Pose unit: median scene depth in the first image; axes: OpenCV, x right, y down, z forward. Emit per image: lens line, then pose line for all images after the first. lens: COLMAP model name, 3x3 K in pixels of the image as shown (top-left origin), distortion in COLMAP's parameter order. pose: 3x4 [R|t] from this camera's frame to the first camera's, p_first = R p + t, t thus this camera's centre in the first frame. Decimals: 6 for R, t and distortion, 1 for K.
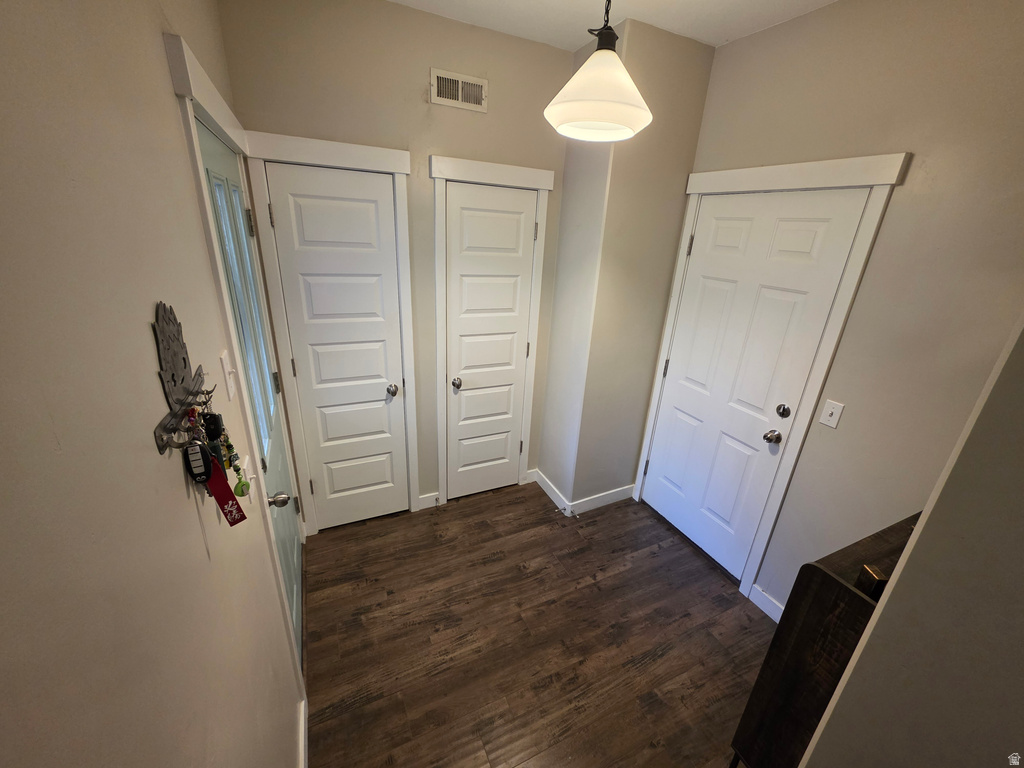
lens RADIAL K [[407.2, 0, 516.3], [0, 407.2, 382.7], [0, 0, 1]] dist [0.001400, 0.000308]
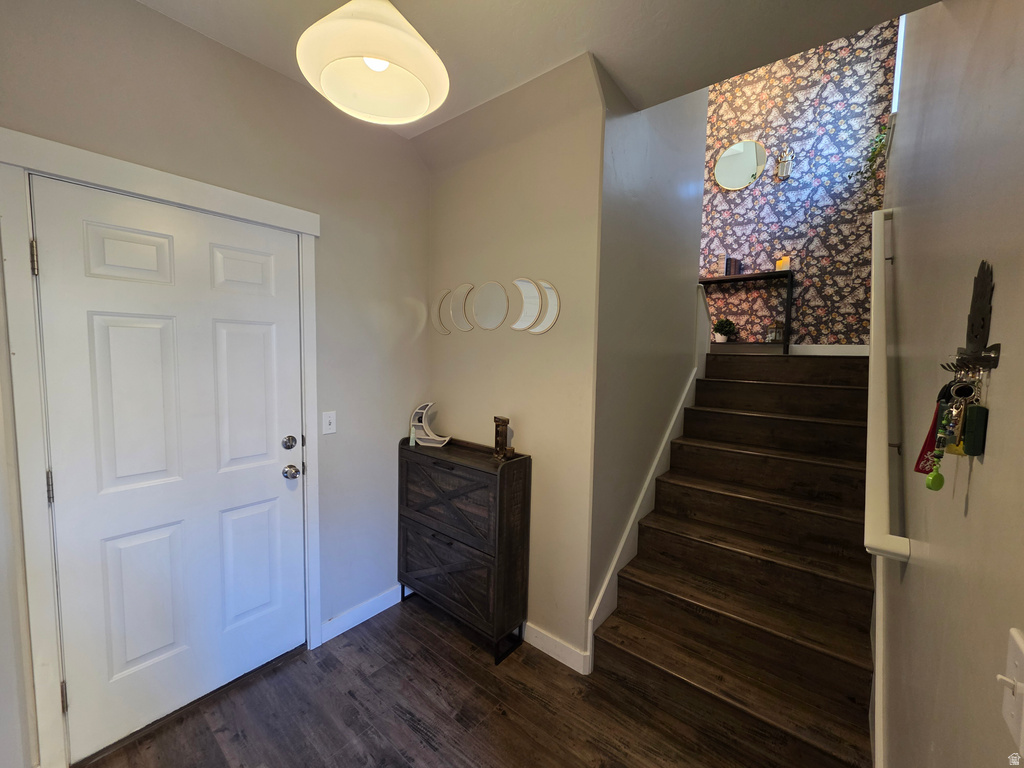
lens RADIAL K [[407.2, 0, 516.3], [0, 407.2, 382.7], [0, 0, 1]] dist [0.001400, 0.000308]
pose [[-0.421673, -0.134037, 0.896786, -0.424124], [0.282054, 0.920560, 0.270213, -0.170083], [-0.861764, 0.366884, -0.350370, 0.801456]]
